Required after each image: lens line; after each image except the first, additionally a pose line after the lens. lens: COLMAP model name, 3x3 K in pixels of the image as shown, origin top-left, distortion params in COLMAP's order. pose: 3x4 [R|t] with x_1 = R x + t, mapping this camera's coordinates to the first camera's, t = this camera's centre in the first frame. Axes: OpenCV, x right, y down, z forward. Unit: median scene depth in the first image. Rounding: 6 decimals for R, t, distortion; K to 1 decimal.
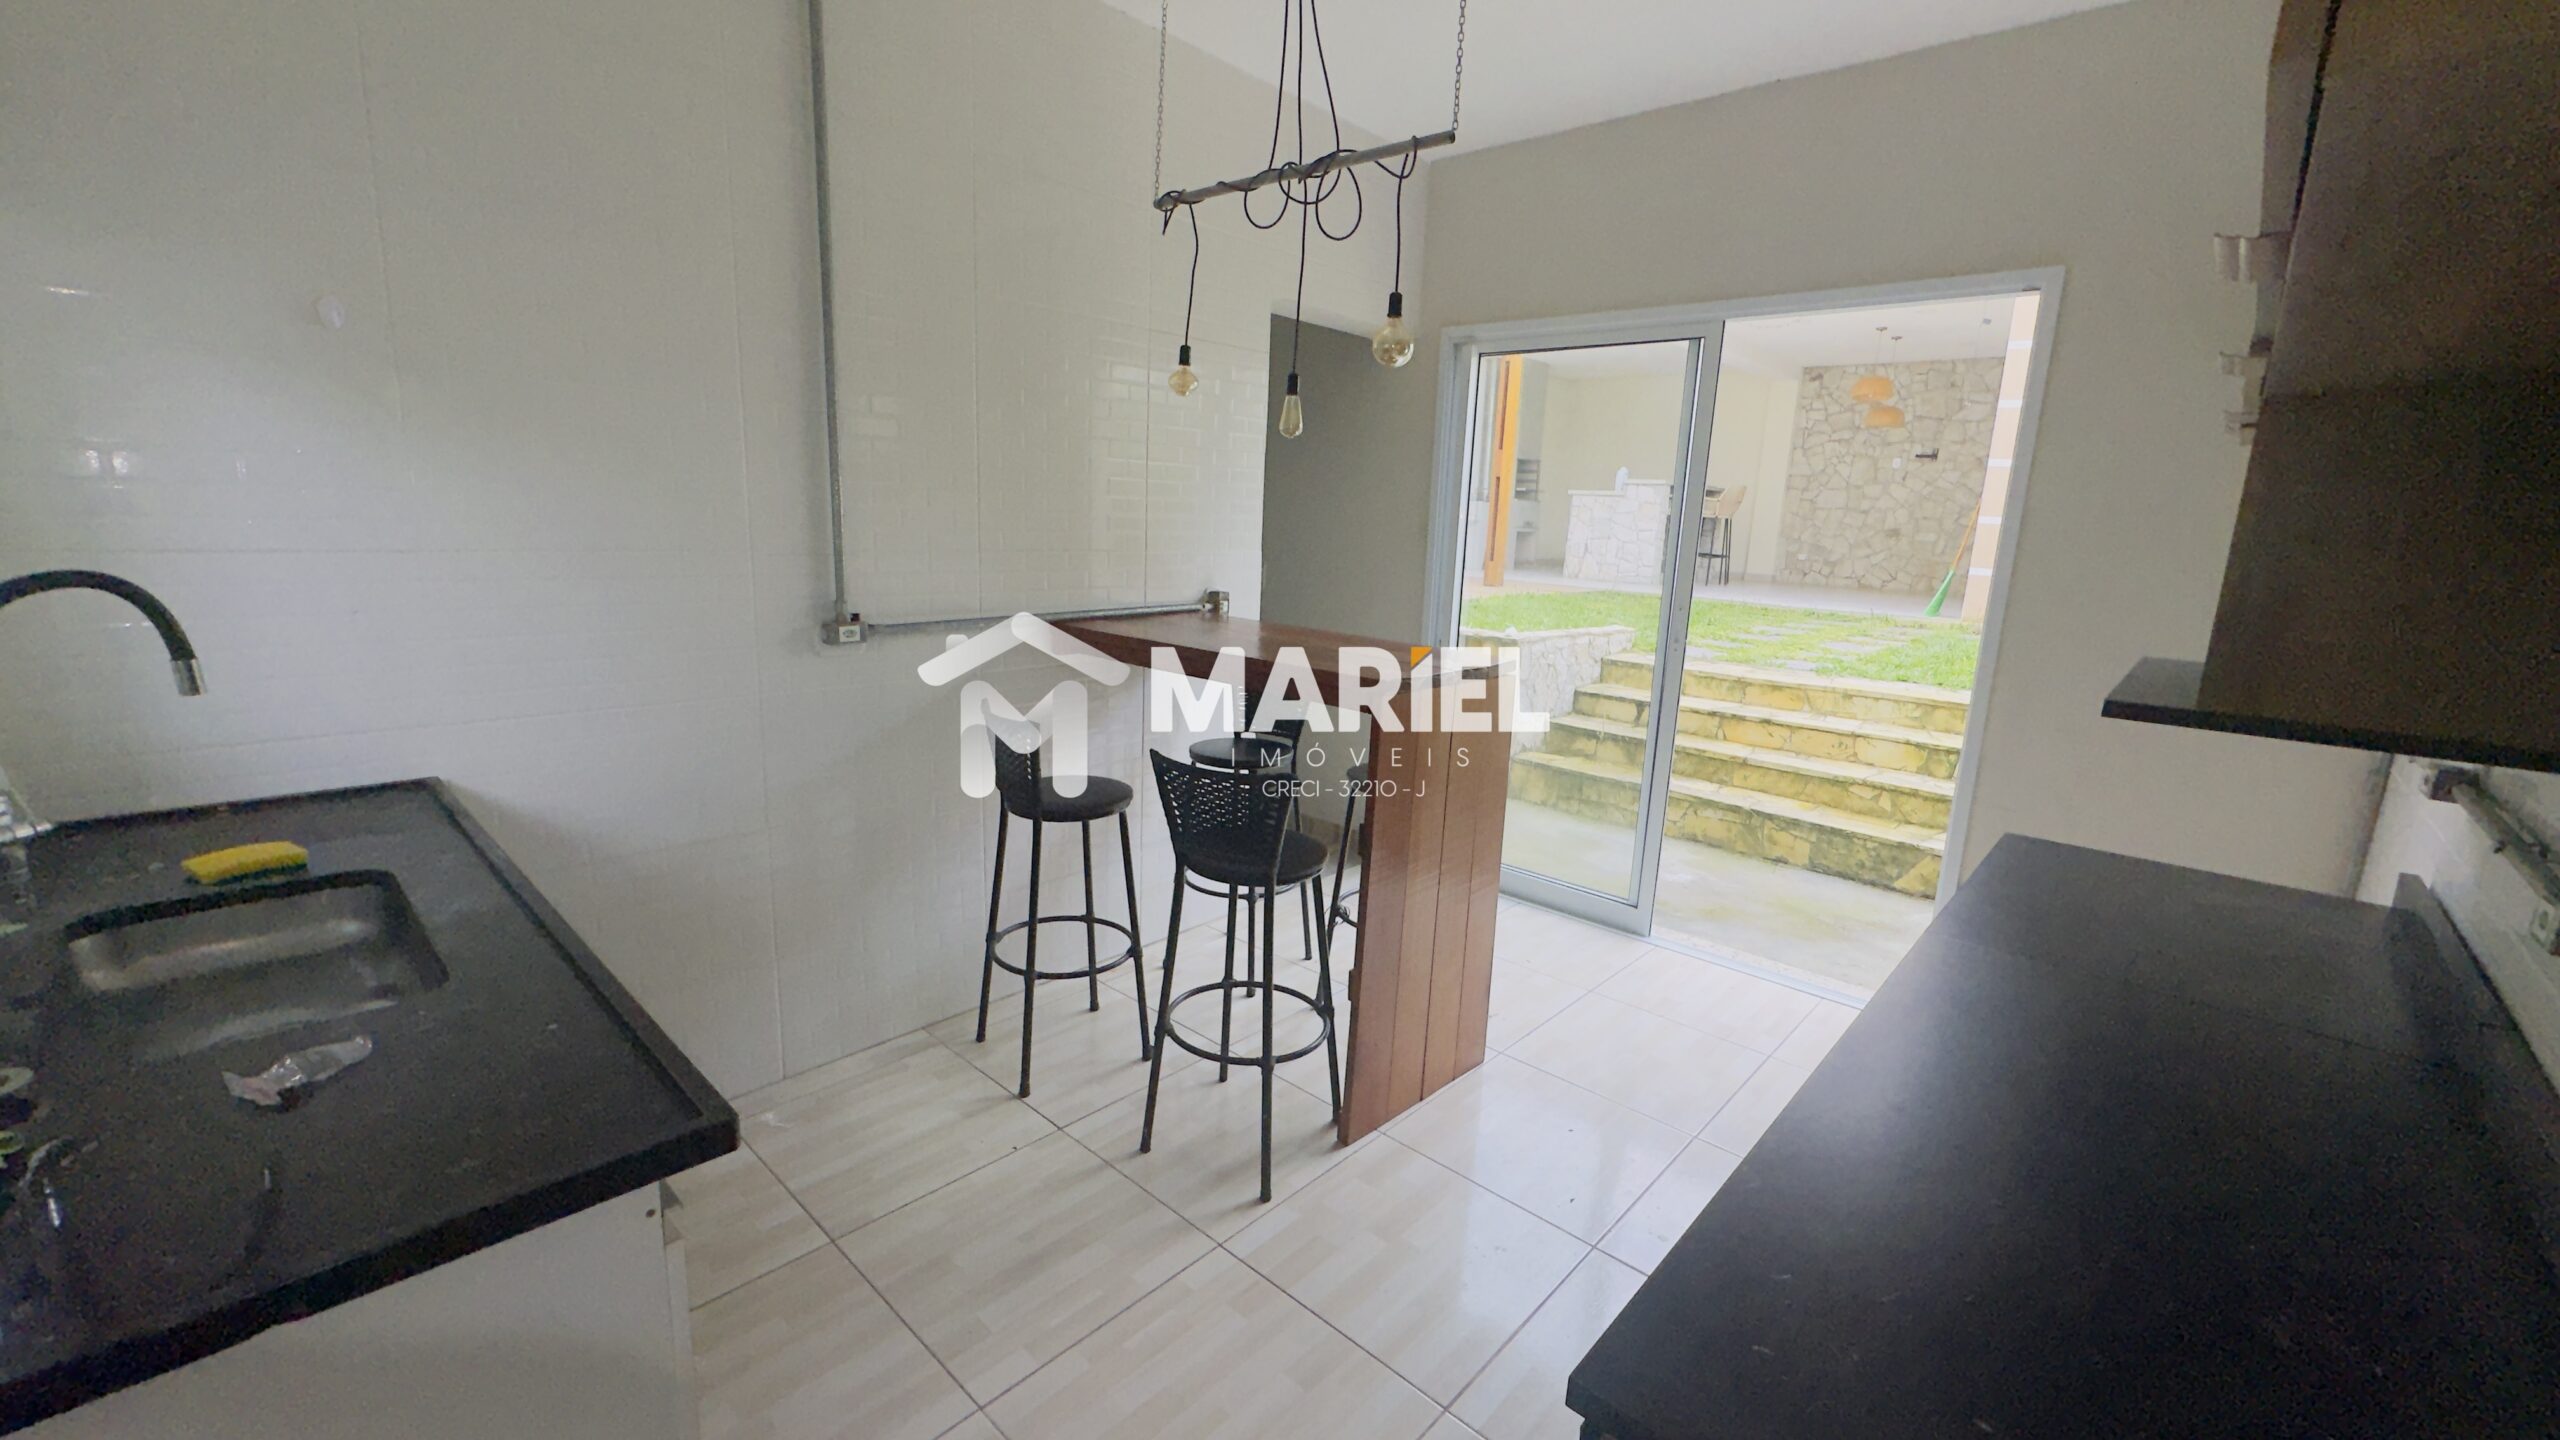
lens RADIAL K [[1028.4, 0, 1277.9], [0, 1028.4, 712.6], [0, 0, 1]] dist [-0.003942, 0.000458]
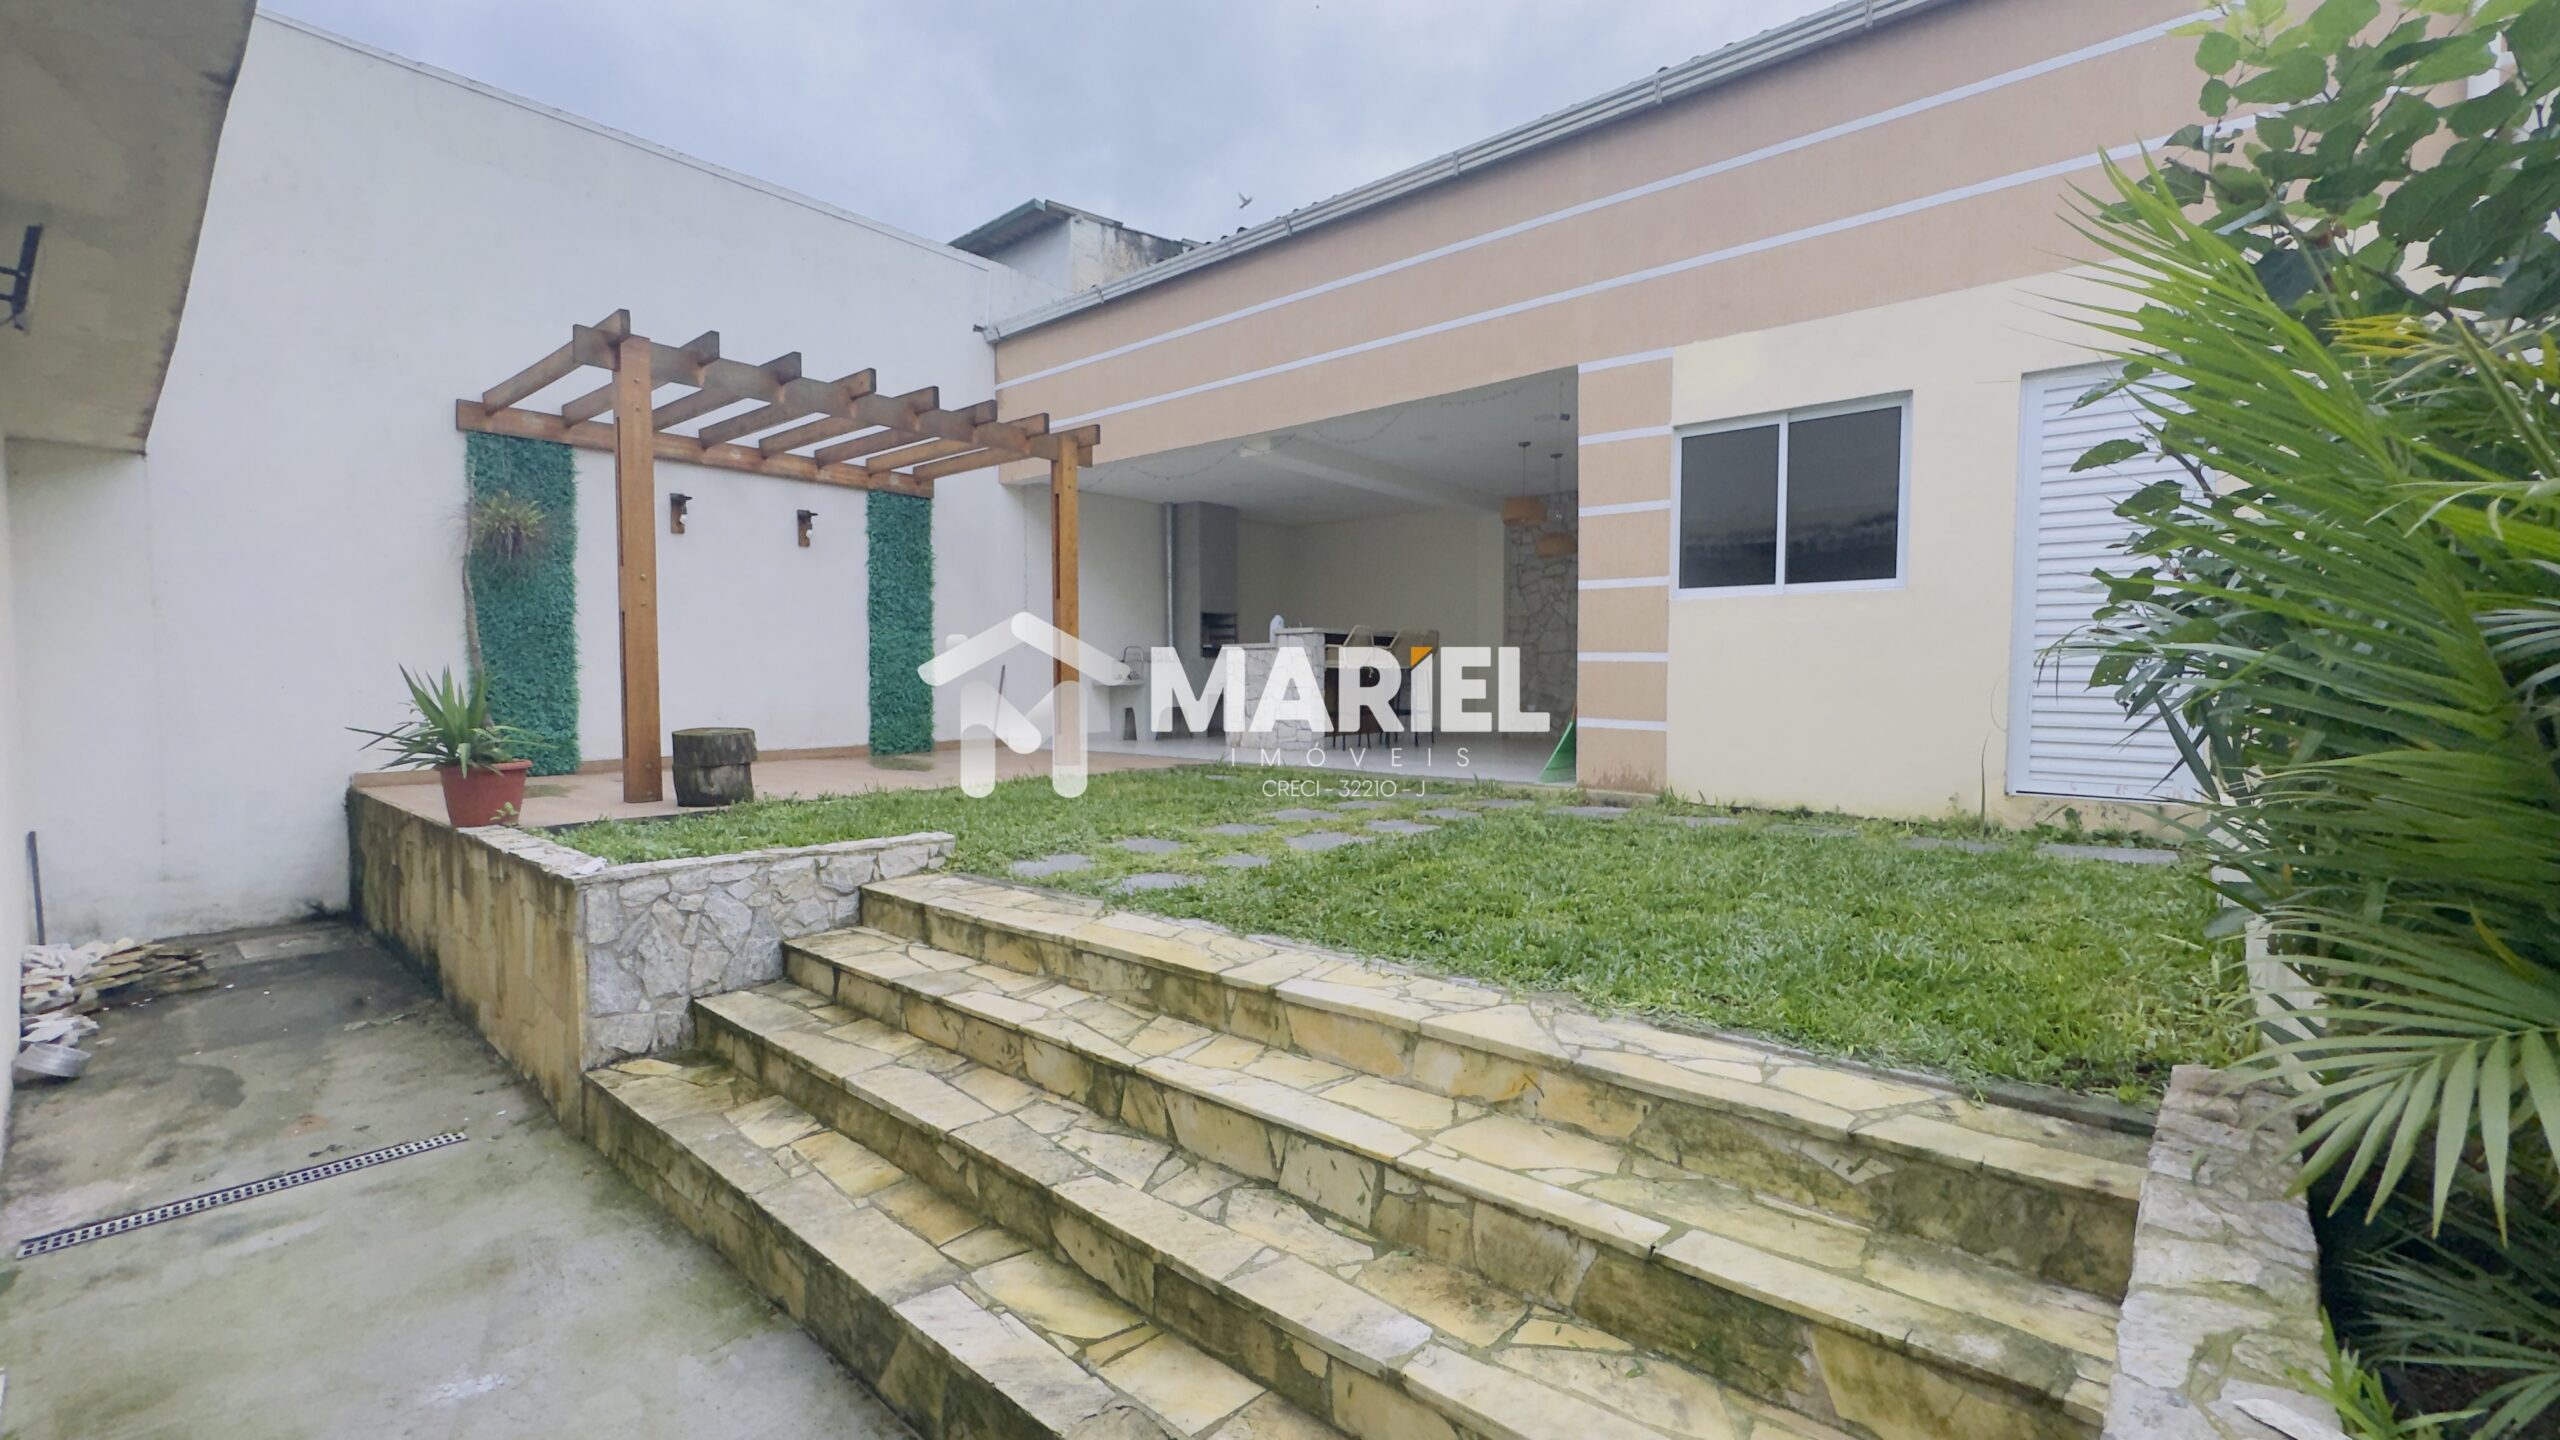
lens RADIAL K [[1028.4, 0, 1281.4], [0, 1028.4, 719.7], [0, 0, 1]] dist [-0.003942, 0.000458]
pose [[0.997837, -0.049229, 0.043555, 0.273963], [0.055380, 0.986571, -0.153659, -0.021371], [-0.035406, 0.155739, 0.987163, 0.160232]]
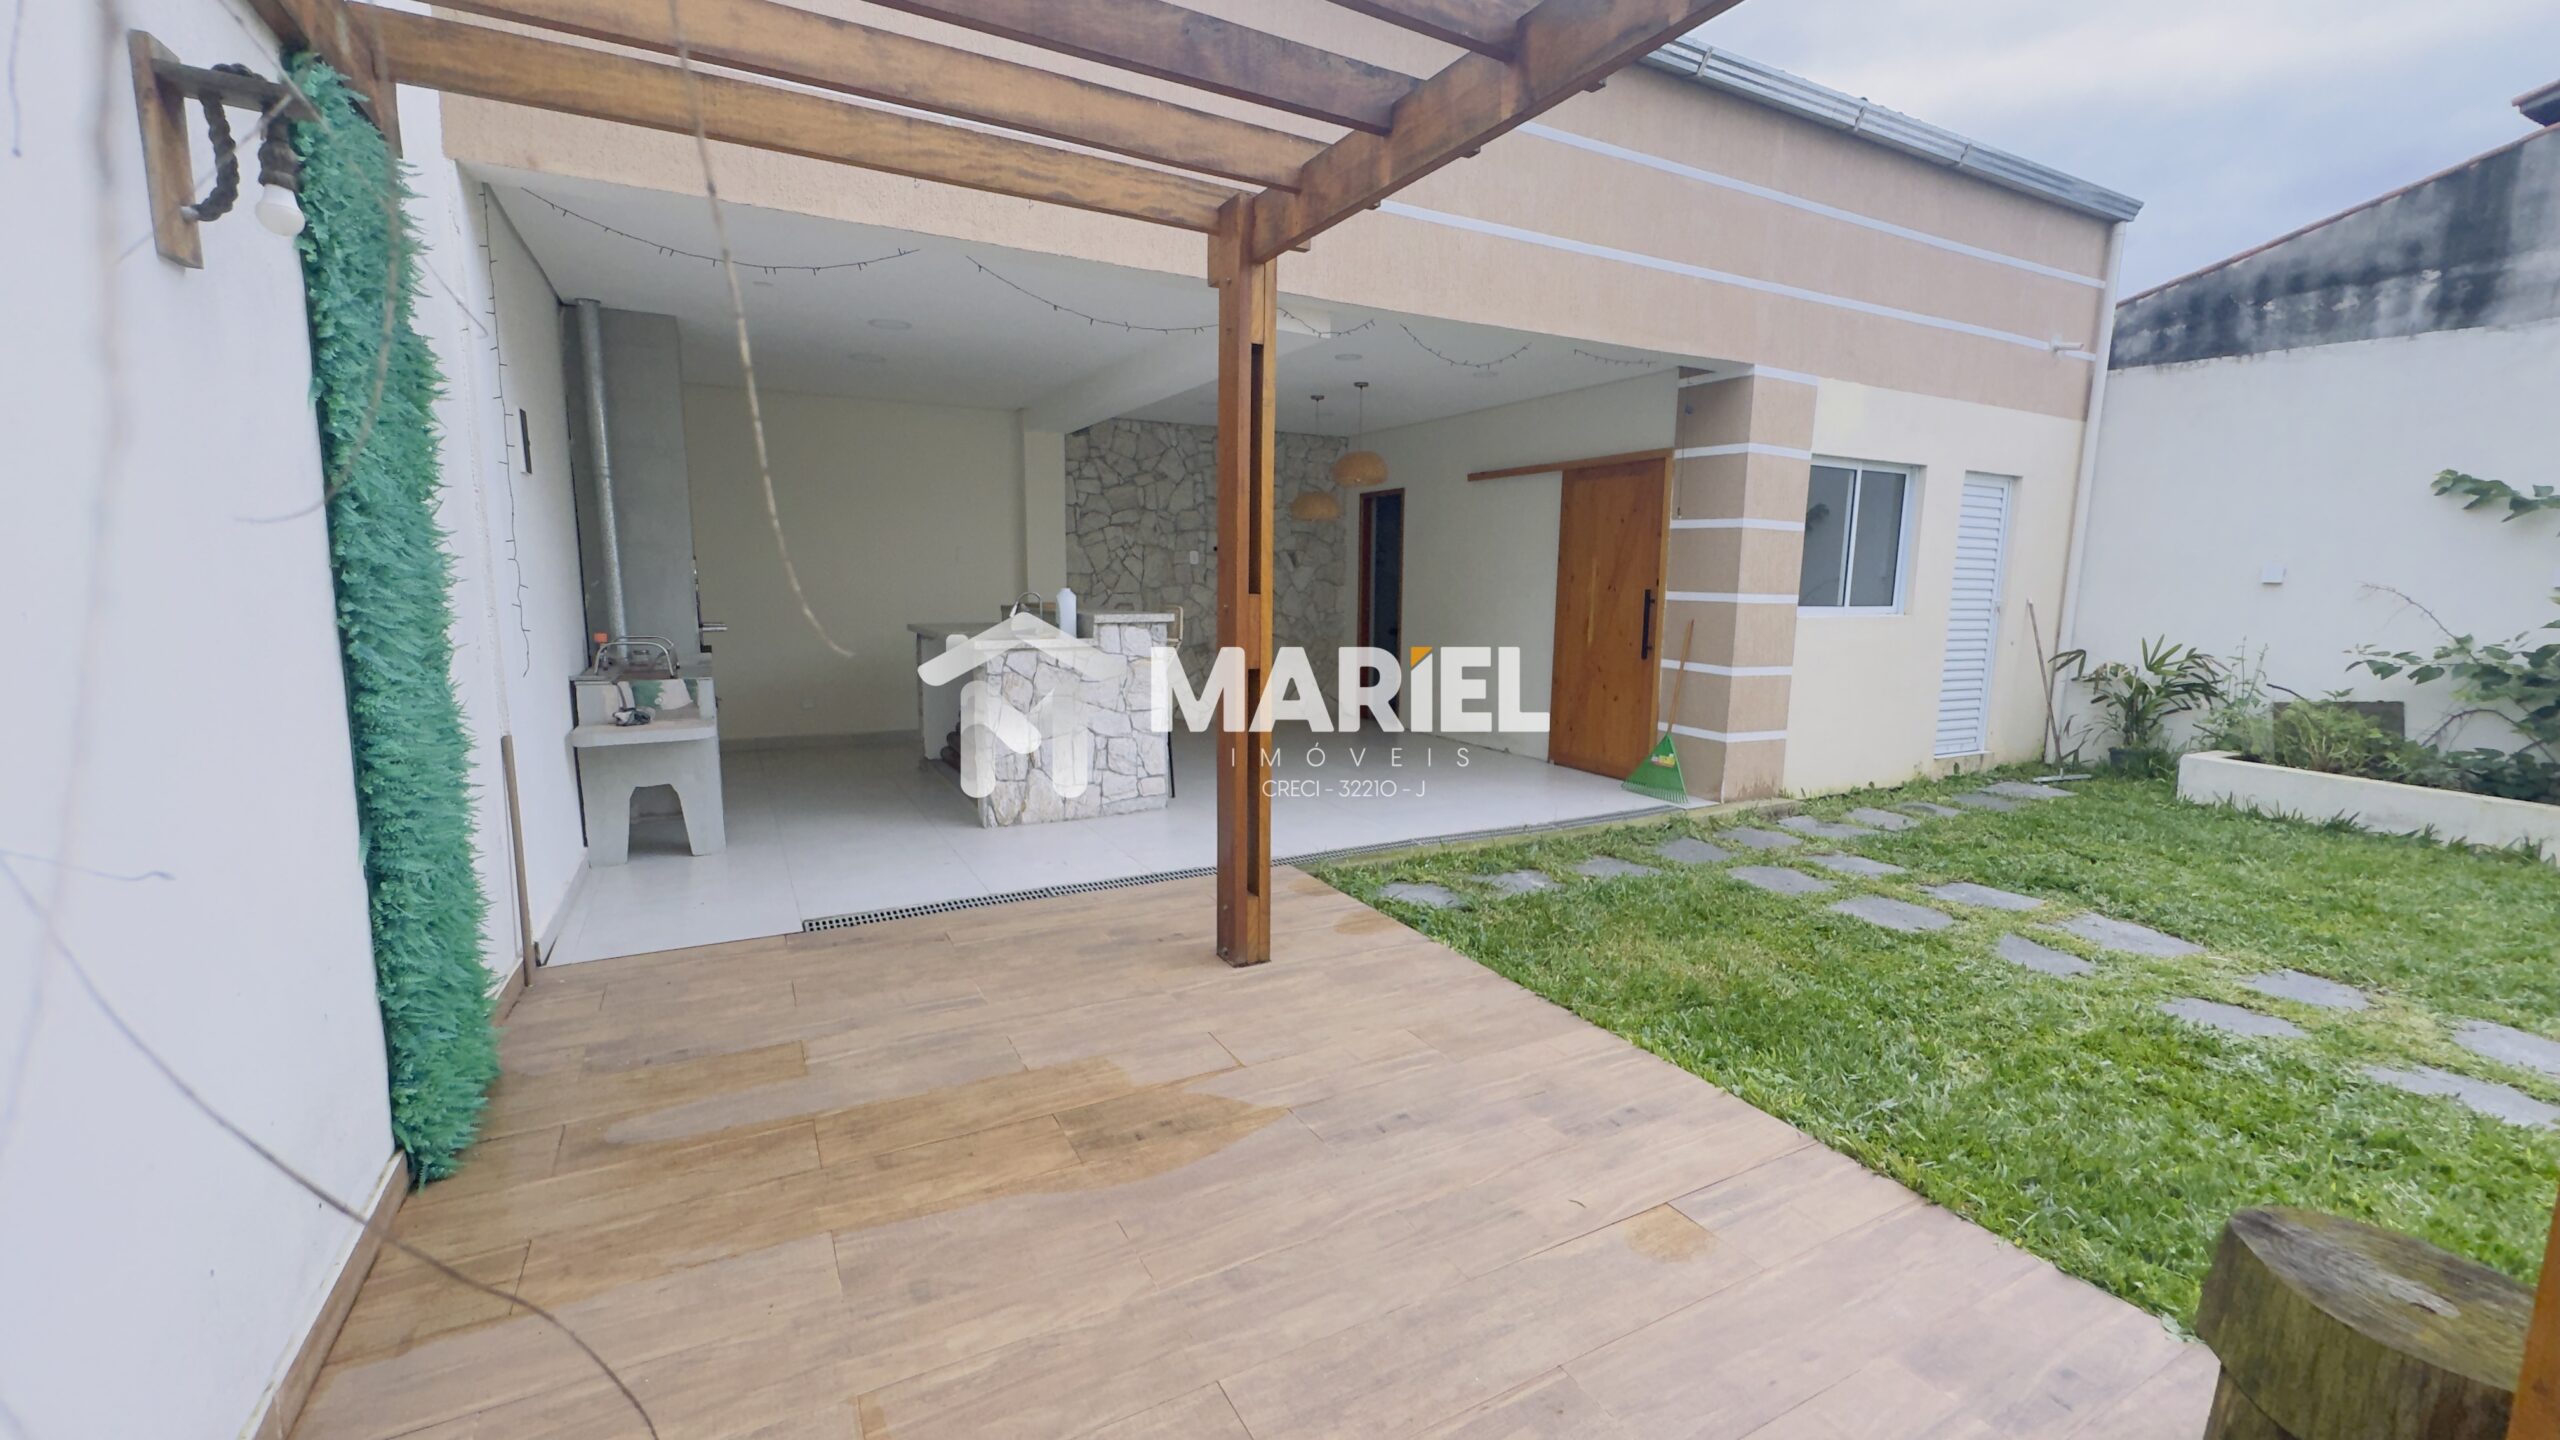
lens RADIAL K [[1028.4, 0, 1275.4], [0, 1028.4, 725.4], [0, 0, 1]] dist [-0.003942, 0.000458]
pose [[0.333216, -0.178440, 0.925811, -0.094003], [0.190414, 0.974431, 0.119277, -0.198266], [-0.923423, 0.136543, 0.358673, 0.680683]]
